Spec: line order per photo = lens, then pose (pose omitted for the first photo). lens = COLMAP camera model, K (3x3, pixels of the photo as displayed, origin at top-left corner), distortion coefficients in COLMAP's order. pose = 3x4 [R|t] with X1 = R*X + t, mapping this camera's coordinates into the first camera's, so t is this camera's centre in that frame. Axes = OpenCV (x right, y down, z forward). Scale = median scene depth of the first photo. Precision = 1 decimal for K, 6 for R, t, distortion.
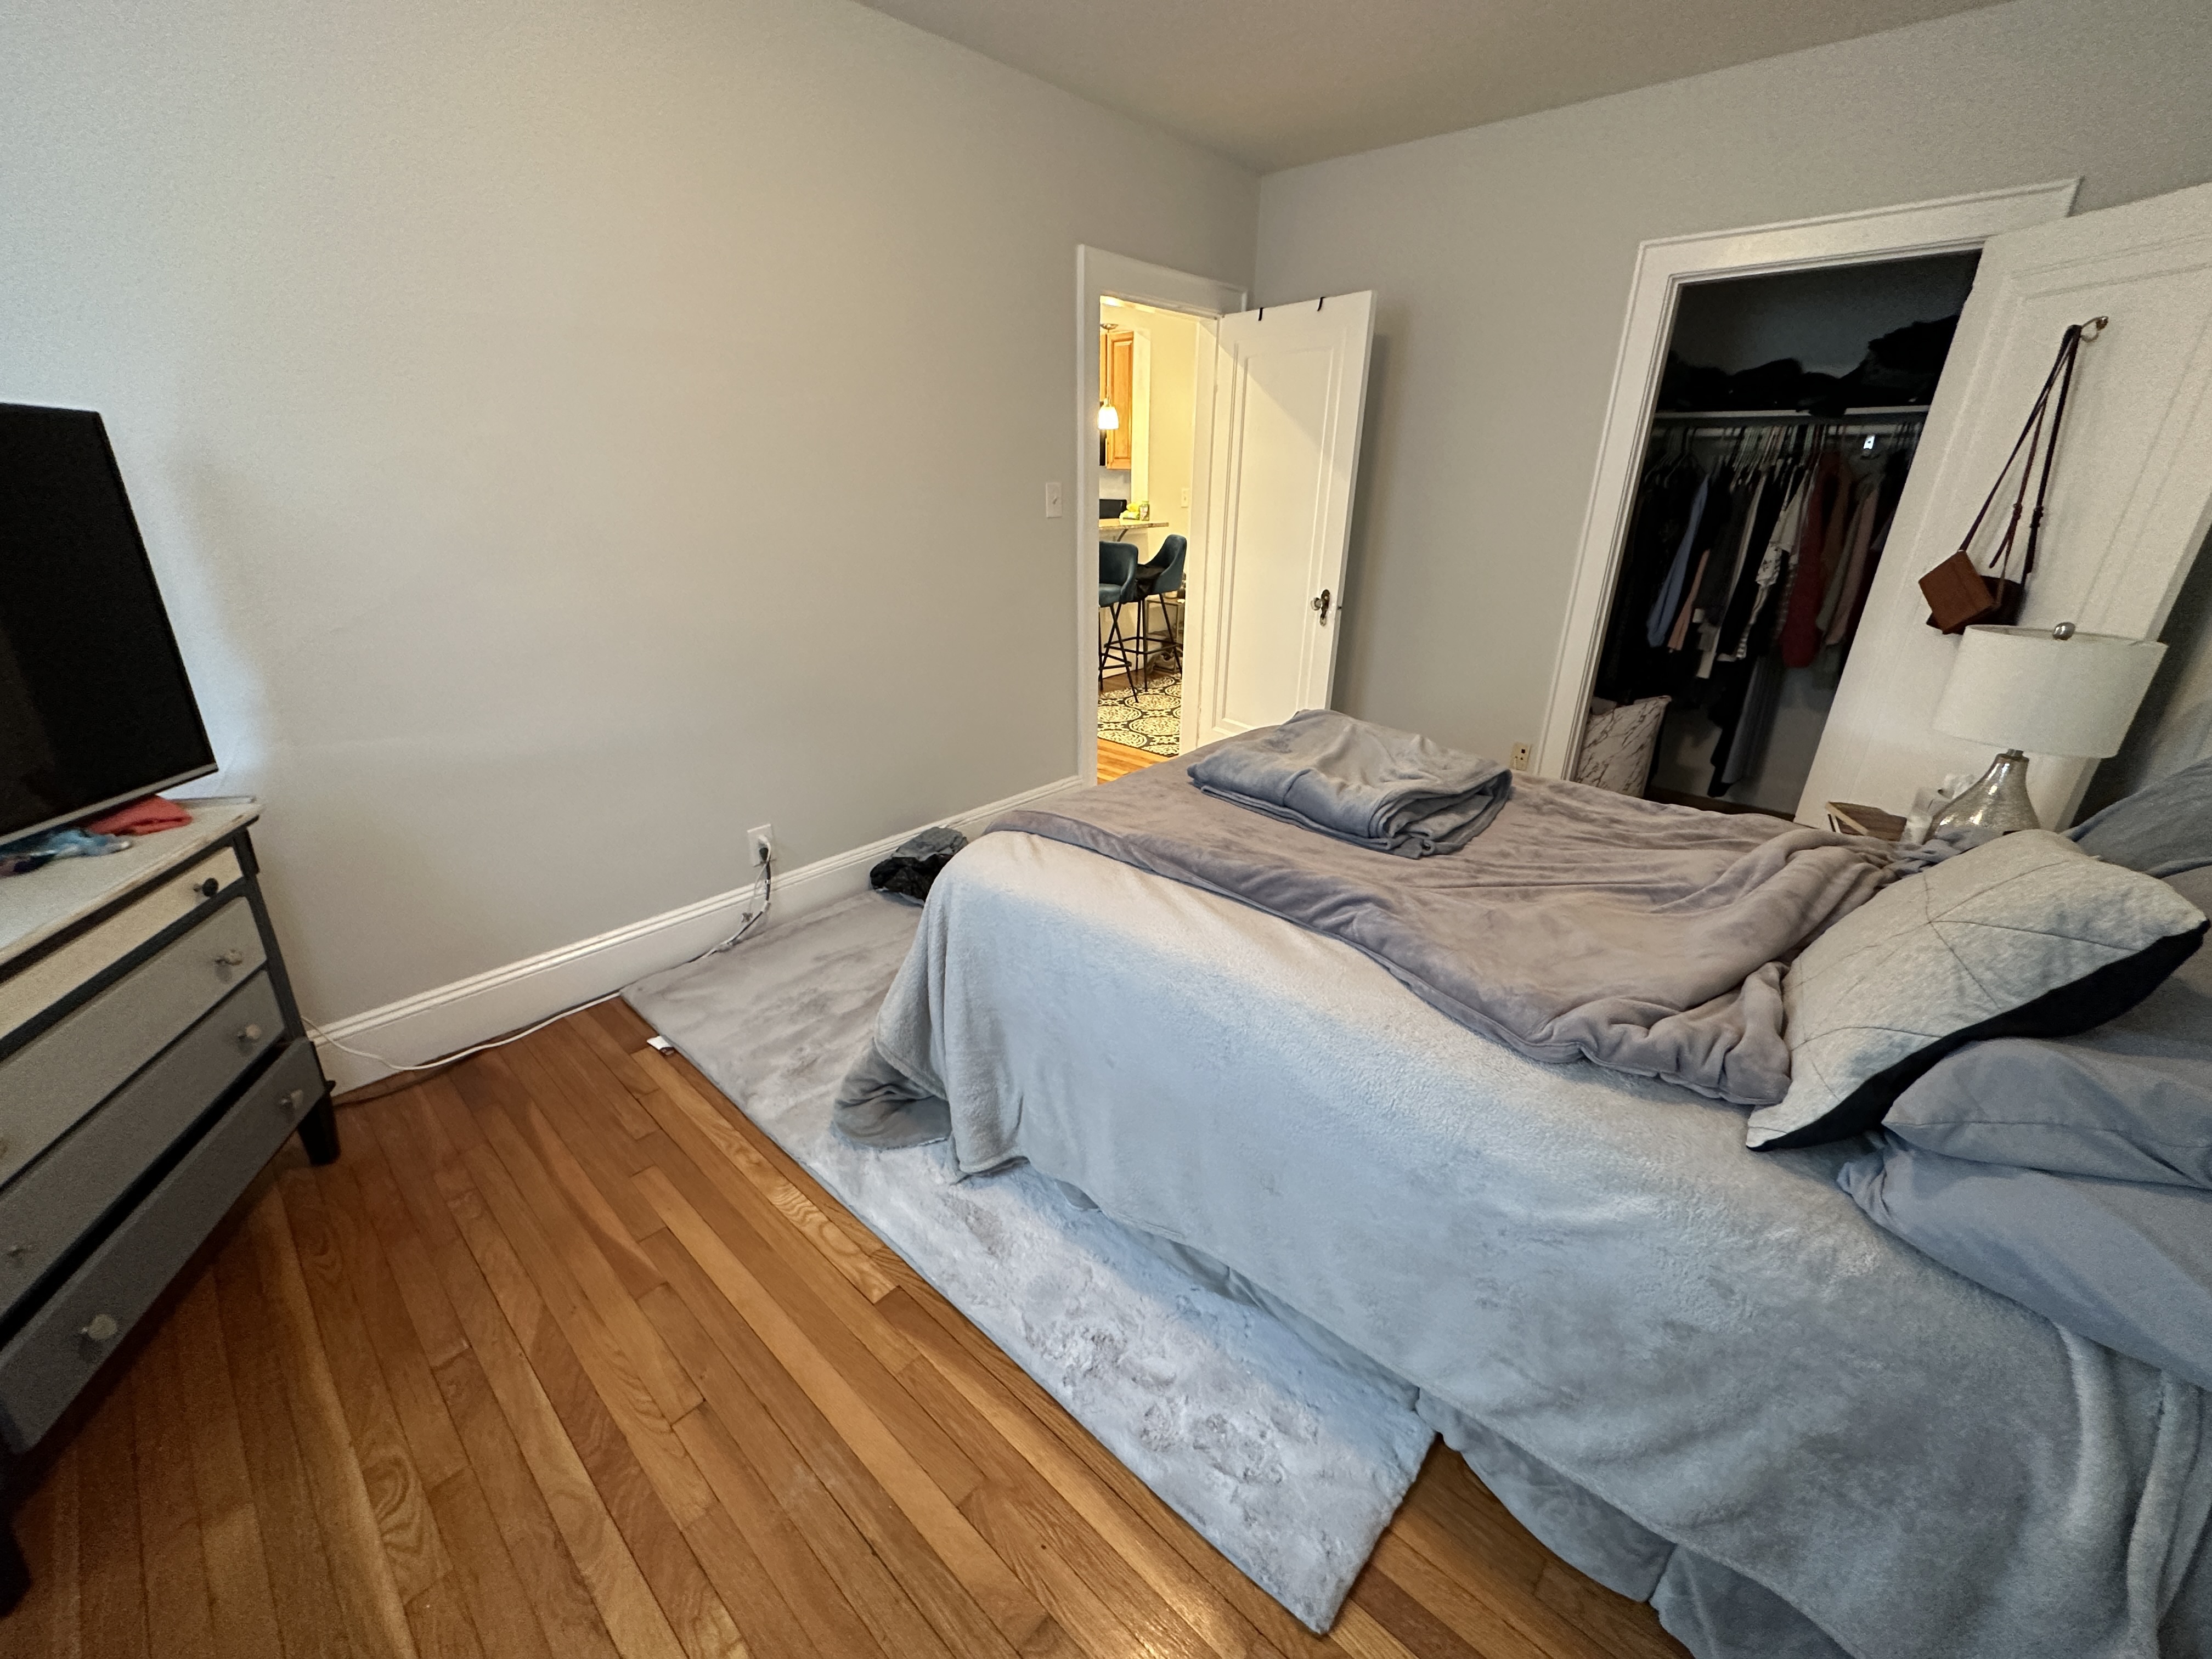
lens RADIAL K [[878.5, 0, 1107.0], [0, 878.5, 828.3], [0, 0, 1]] dist [-0.001470, 0.000315]
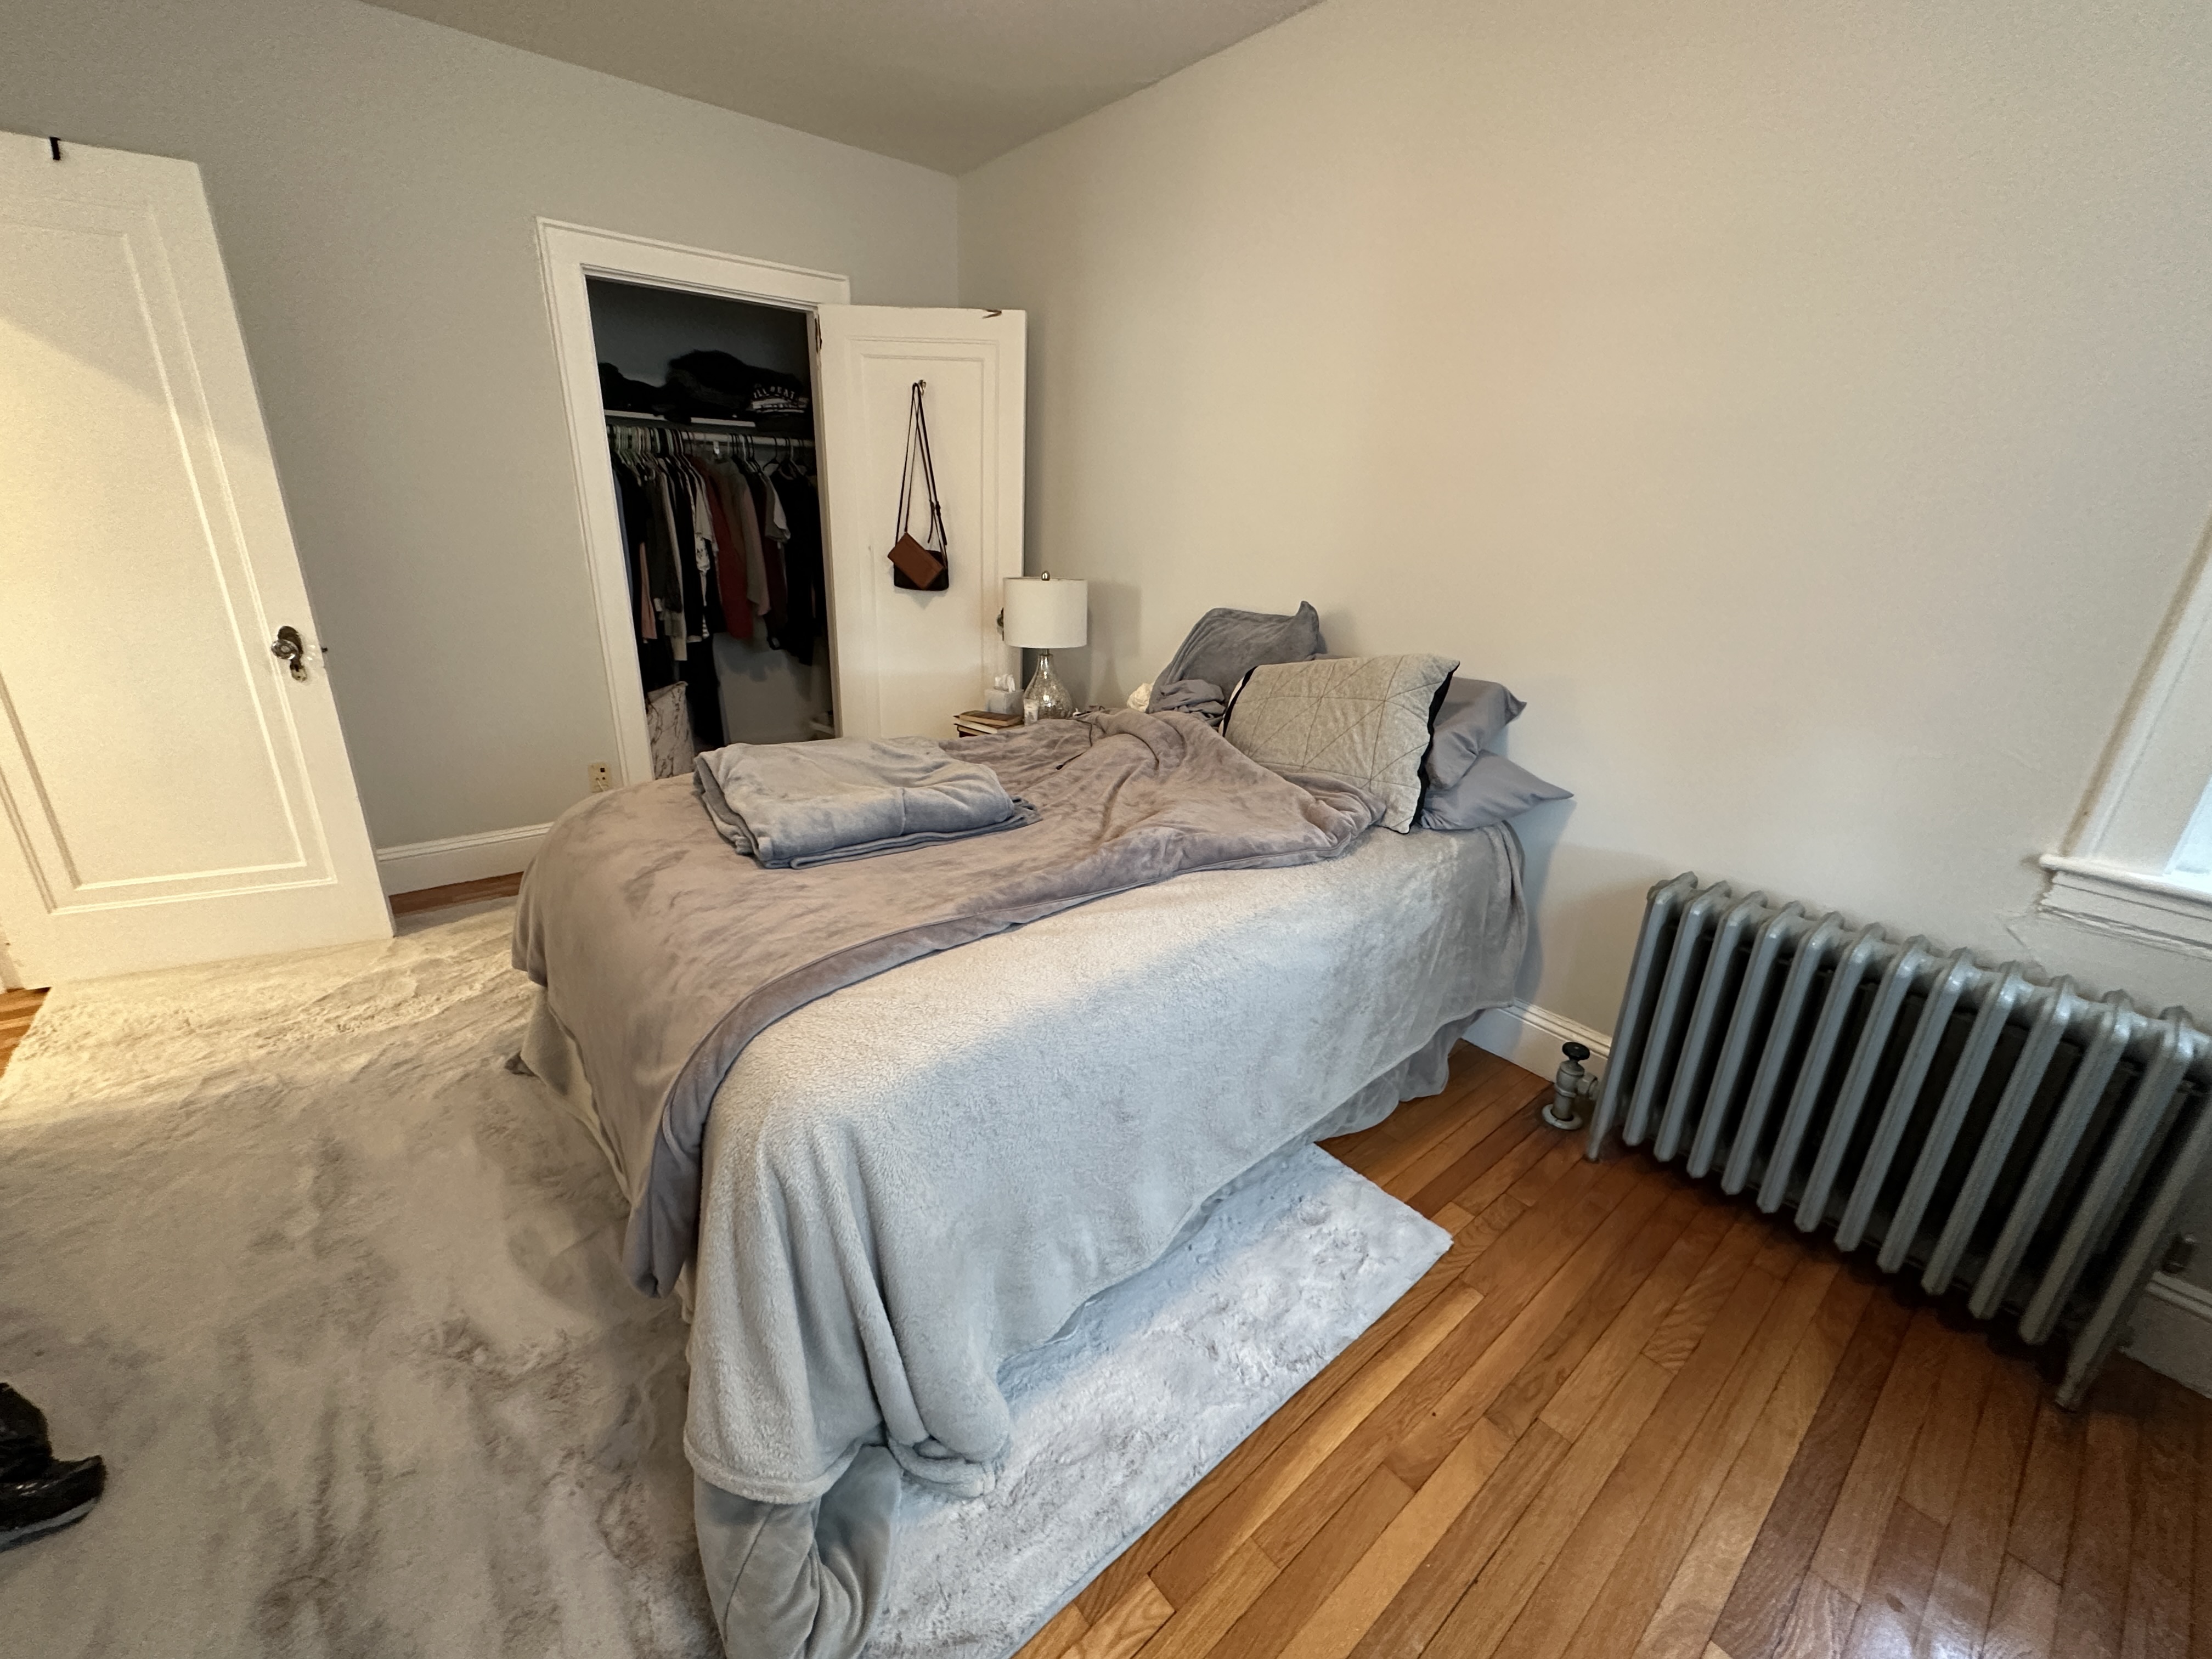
lens RADIAL K [[878.5, 0, 1107.5], [0, 878.5, 827.3], [0, 0, 1]] dist [-0.001470, 0.000315]
pose [[0.149117, -0.341737, 0.927890, -0.662844], [0.337518, 0.899615, 0.277082, -0.232922], [-0.929433, 0.271862, 0.249490, 0.640472]]
